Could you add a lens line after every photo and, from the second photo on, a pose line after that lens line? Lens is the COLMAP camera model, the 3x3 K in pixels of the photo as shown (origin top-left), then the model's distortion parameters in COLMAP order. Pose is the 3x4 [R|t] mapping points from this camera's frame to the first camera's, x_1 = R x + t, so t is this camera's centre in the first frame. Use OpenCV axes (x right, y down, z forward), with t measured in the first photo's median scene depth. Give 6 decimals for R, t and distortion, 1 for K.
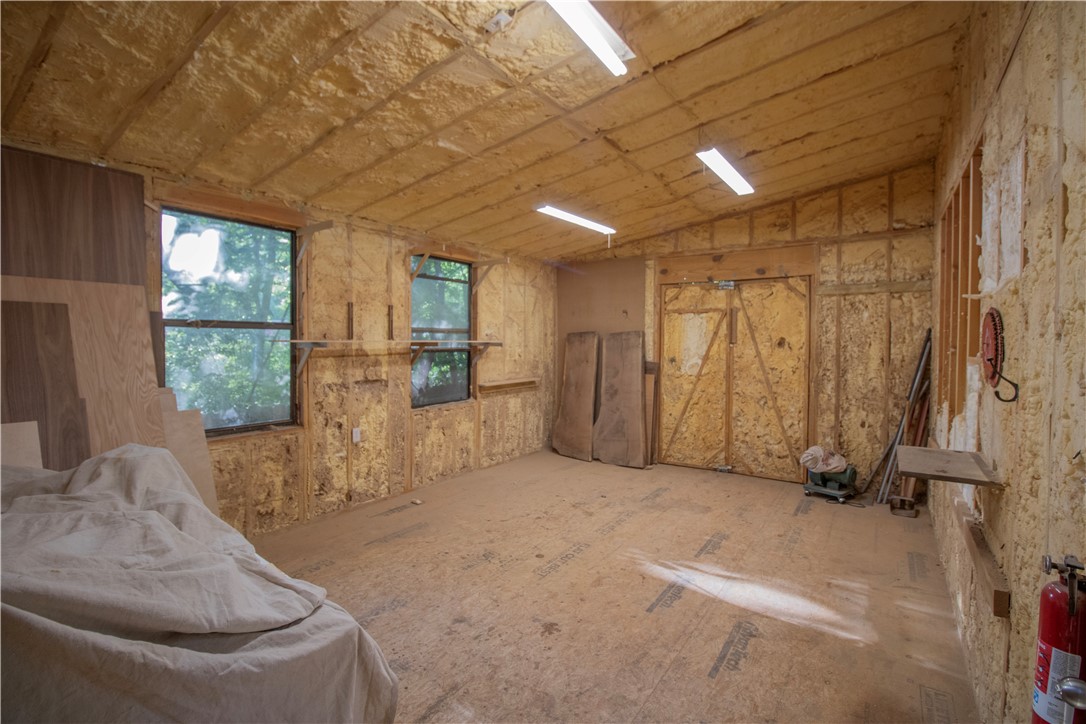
lens RADIAL K [[501.4, 0, 543.0], [0, 501.4, 362.0], [0, 0, 1]] dist [0.000251, -0.010198]
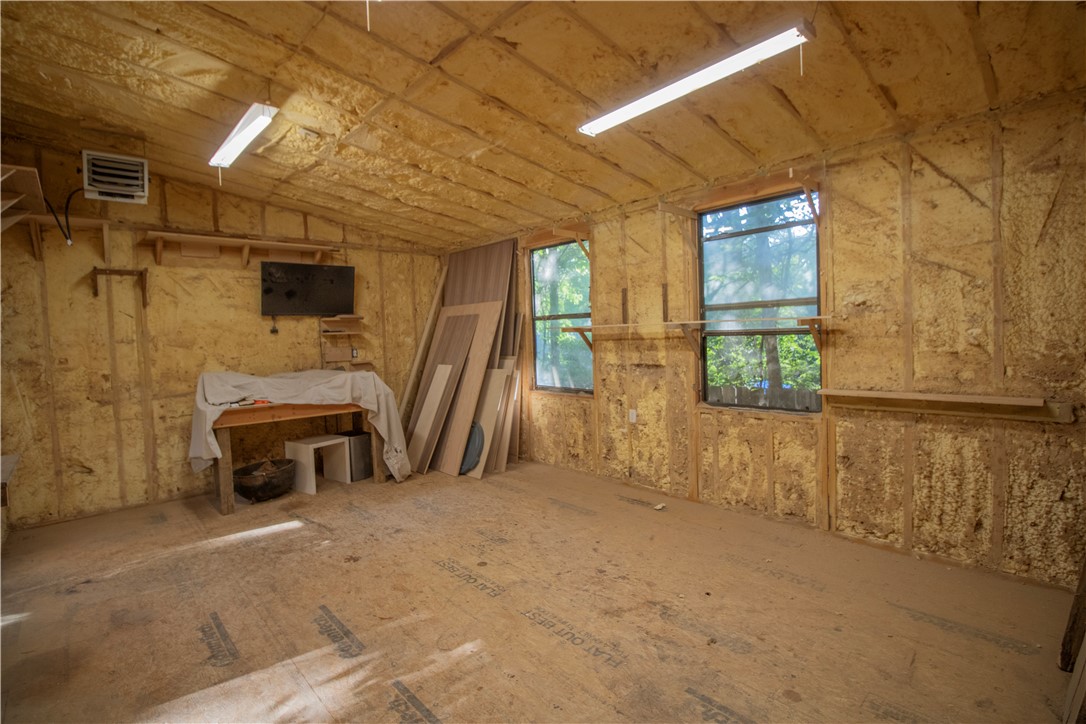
lens RADIAL K [[501.4, 0, 543.0], [0, 501.4, 362.0], [0, 0, 1]] dist [0.000251, -0.010198]
pose [[-0.216309, 0.058980, -0.974542, 0.679048], [-0.009393, 0.998002, 0.062484, -0.028998], [0.976280, 0.022670, -0.215323, 1.055920]]
